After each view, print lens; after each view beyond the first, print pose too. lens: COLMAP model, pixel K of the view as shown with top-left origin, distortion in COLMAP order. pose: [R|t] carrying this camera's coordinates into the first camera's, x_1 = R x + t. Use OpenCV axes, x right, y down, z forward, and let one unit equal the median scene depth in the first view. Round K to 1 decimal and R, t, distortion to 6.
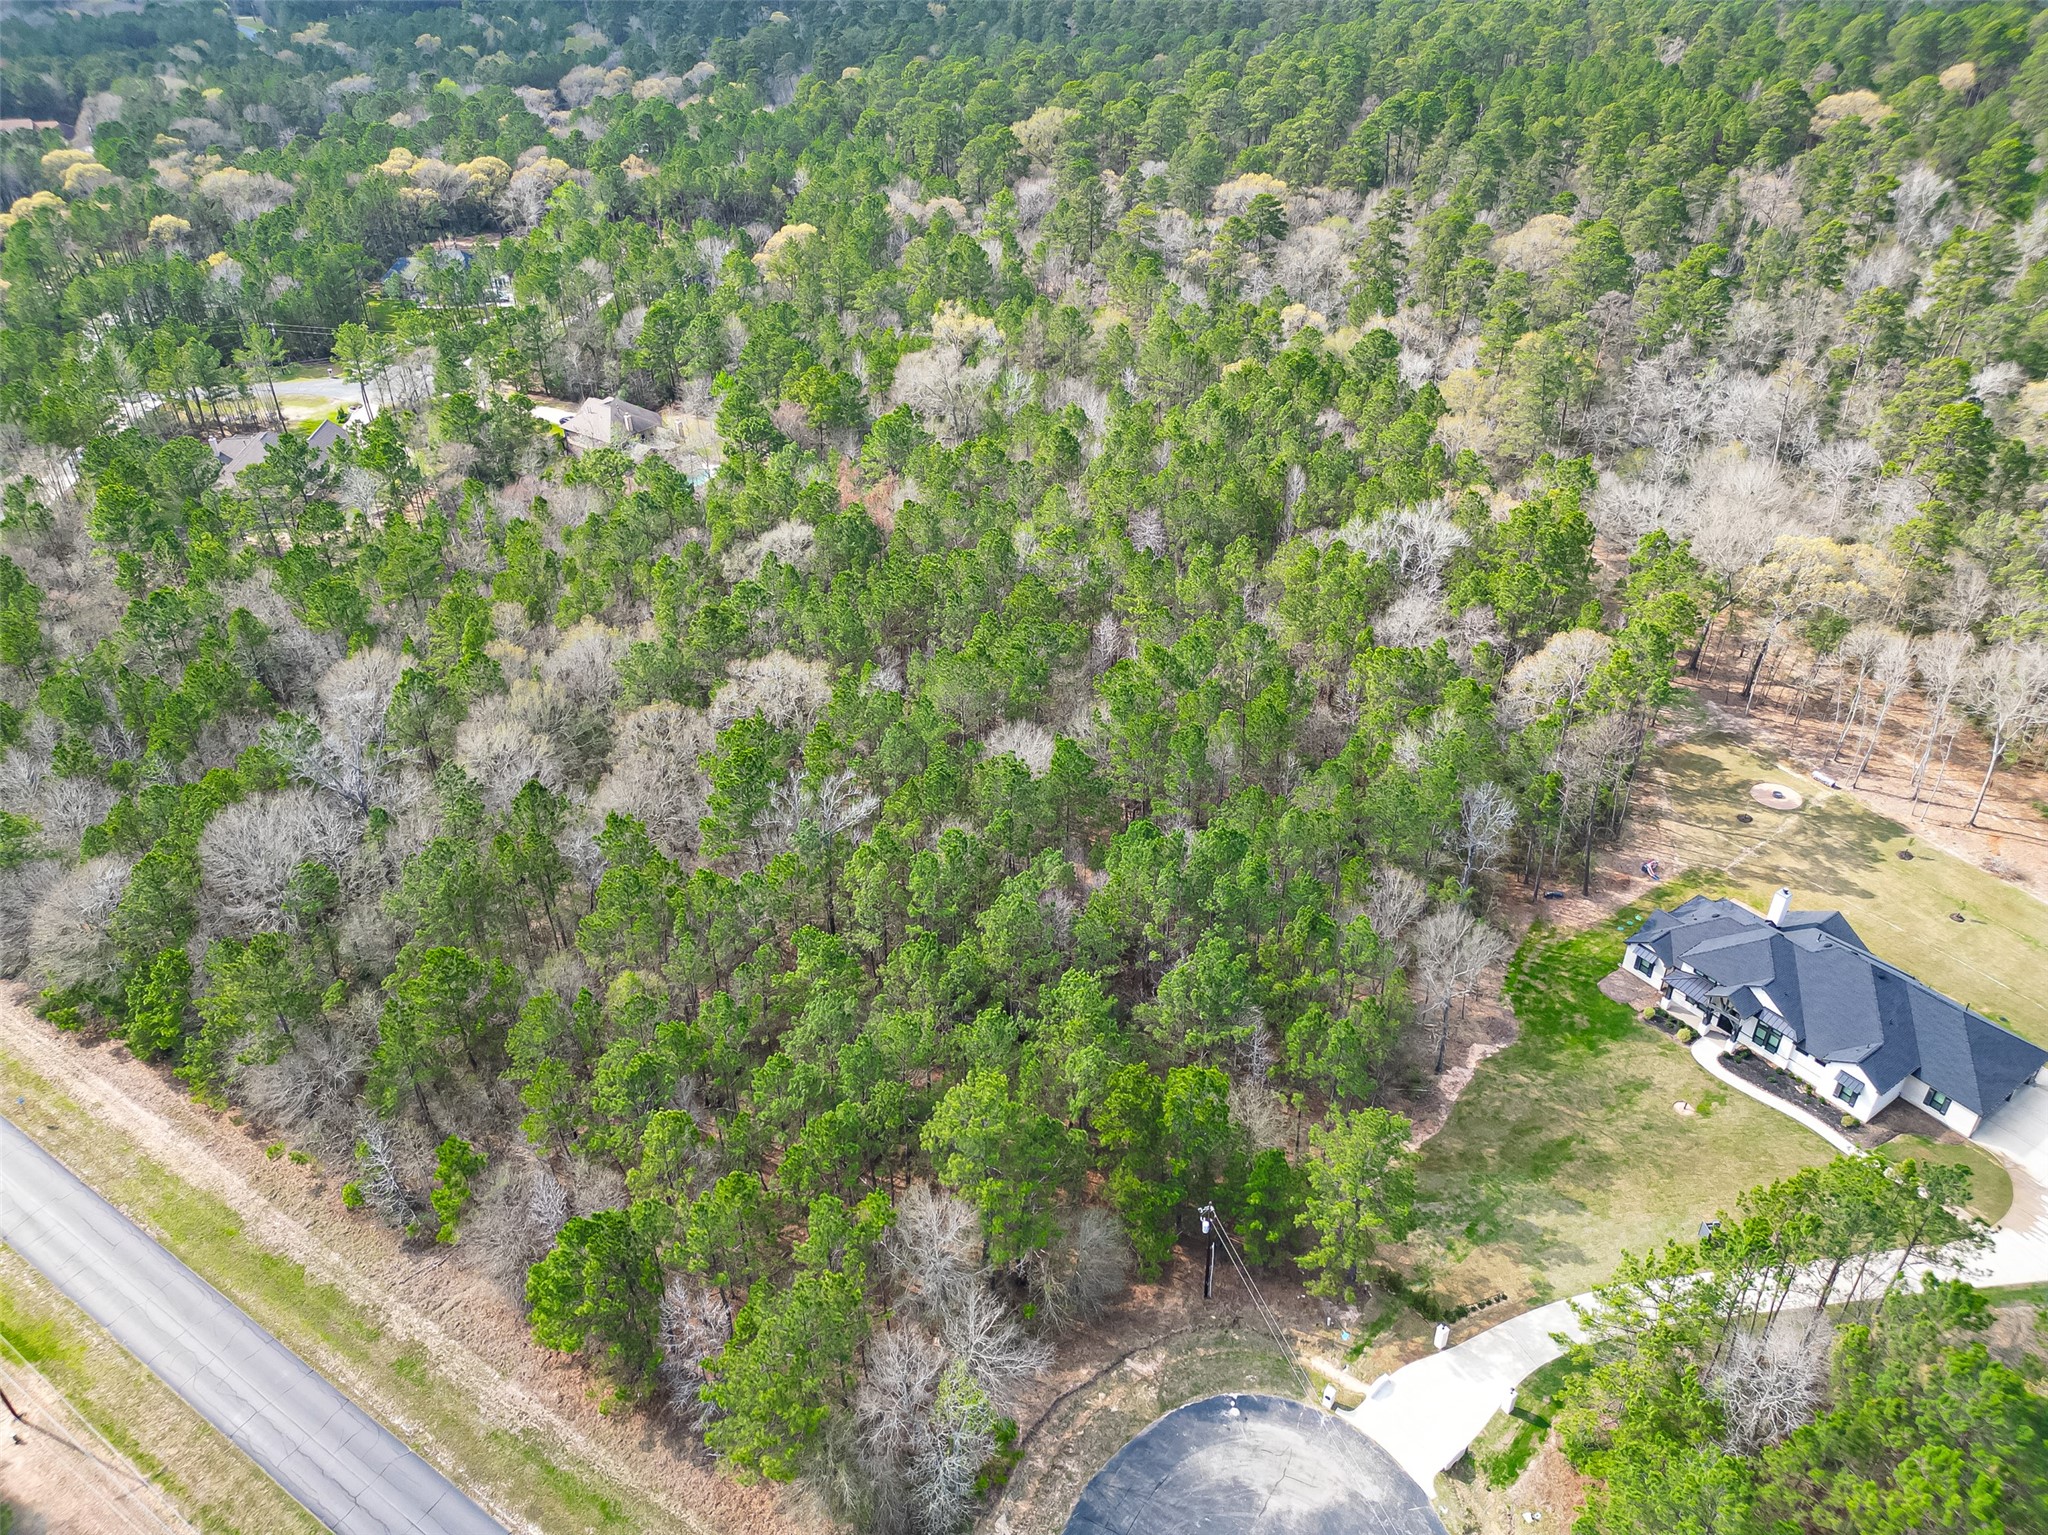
lens RADIAL K [[1423.6, 0, 1022.8], [0, 1423.6, 766.1], [0, 0, 1]] dist [0.077817, -0.072555]
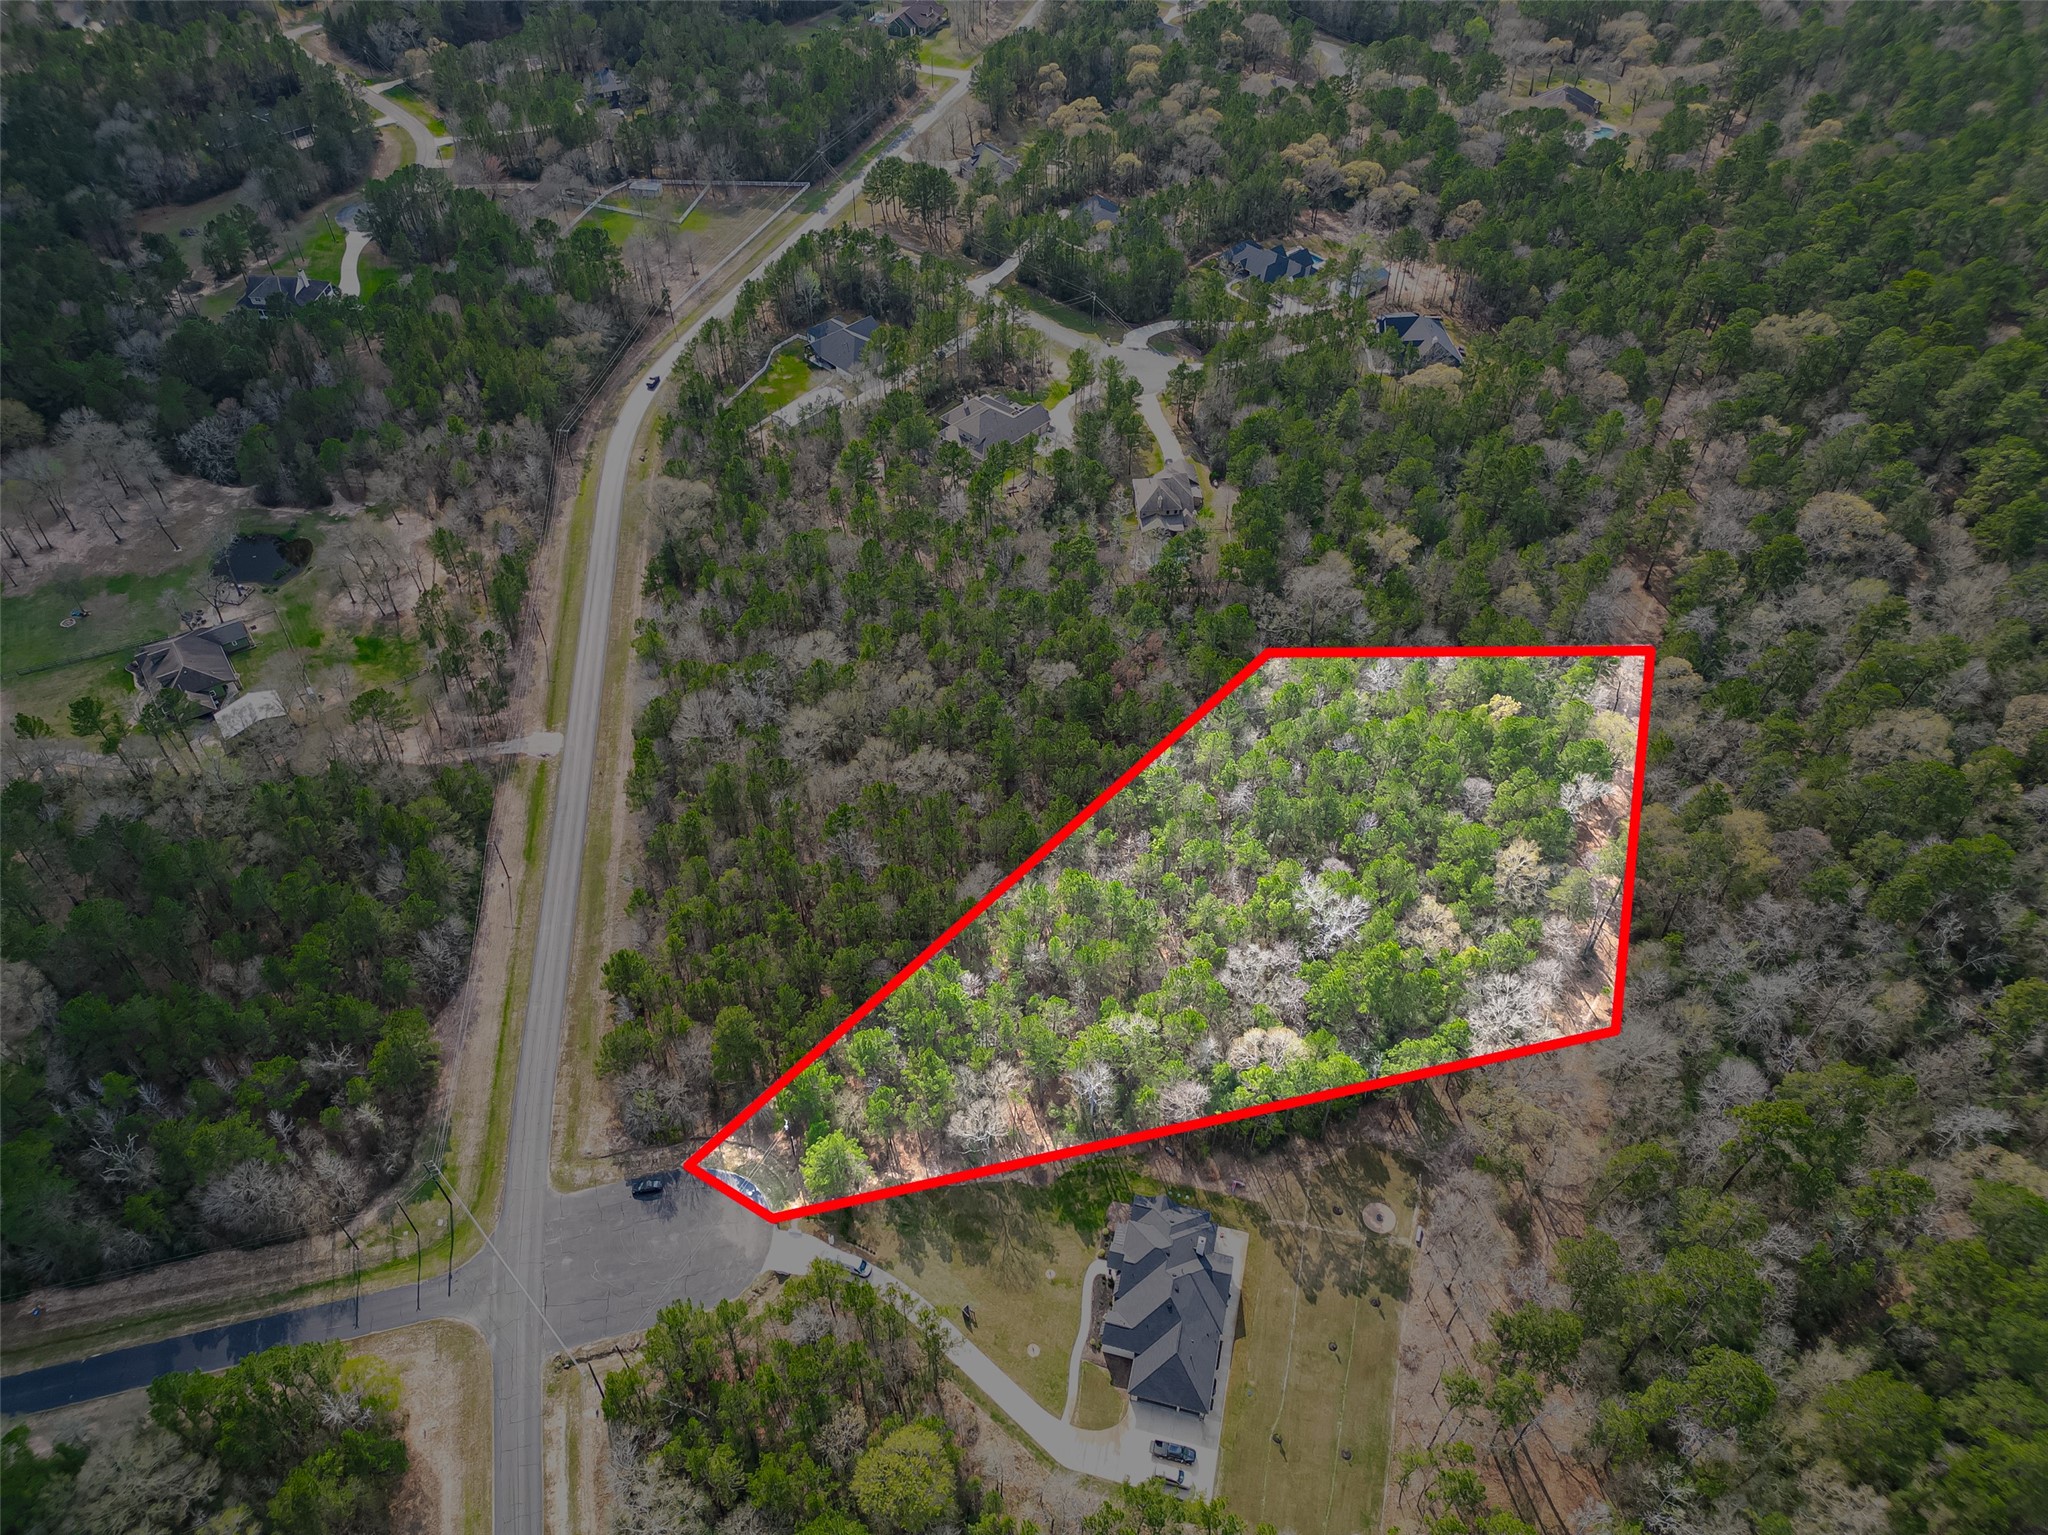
lens RADIAL K [[1423.6, 0, 1022.8], [0, 1423.6, 766.1], [0, 0, 1]] dist [0.077817, -0.072555]
pose [[0.653753, 0.554523, -0.514890, 0.971623], [-0.426511, 0.832079, 0.354588, -0.880746], [0.625056, -0.012207, 0.780484, -0.400347]]
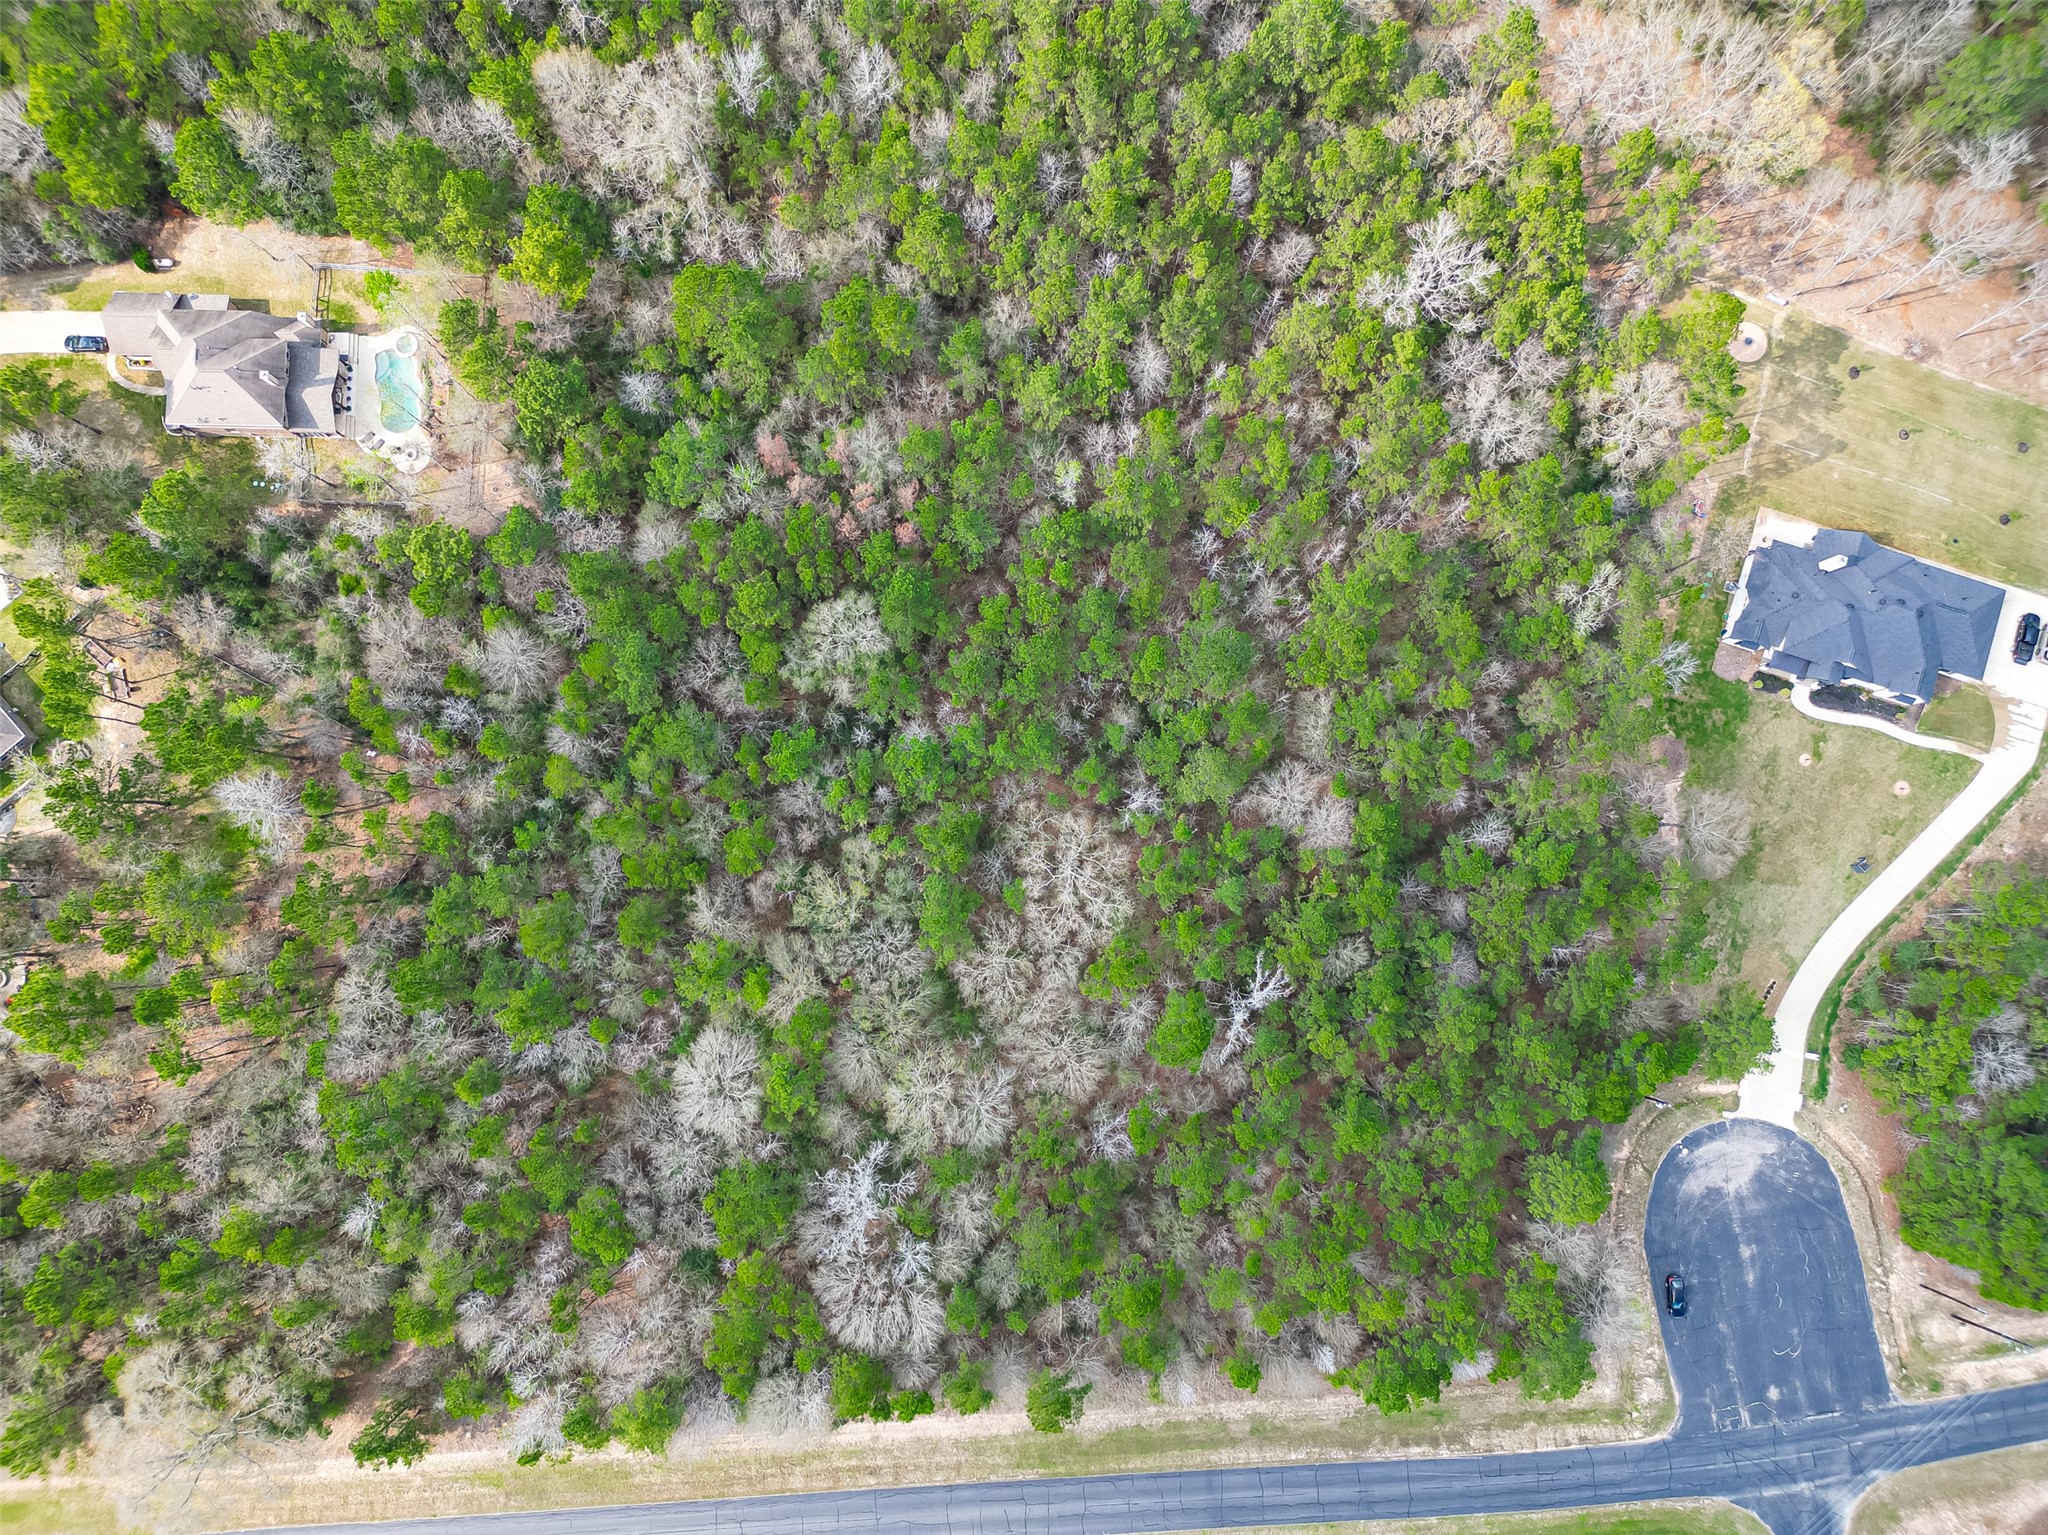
lens RADIAL K [[1423.6, 0, 1022.8], [0, 1423.6, 766.1], [0, 0, 1]] dist [0.077817, -0.072555]
pose [[0.802701, -0.589784, 0.088465, -0.287449], [0.304811, 0.533221, 0.789155, -1.090456], [-0.512602, -0.606490, 0.607790, 0.502957]]
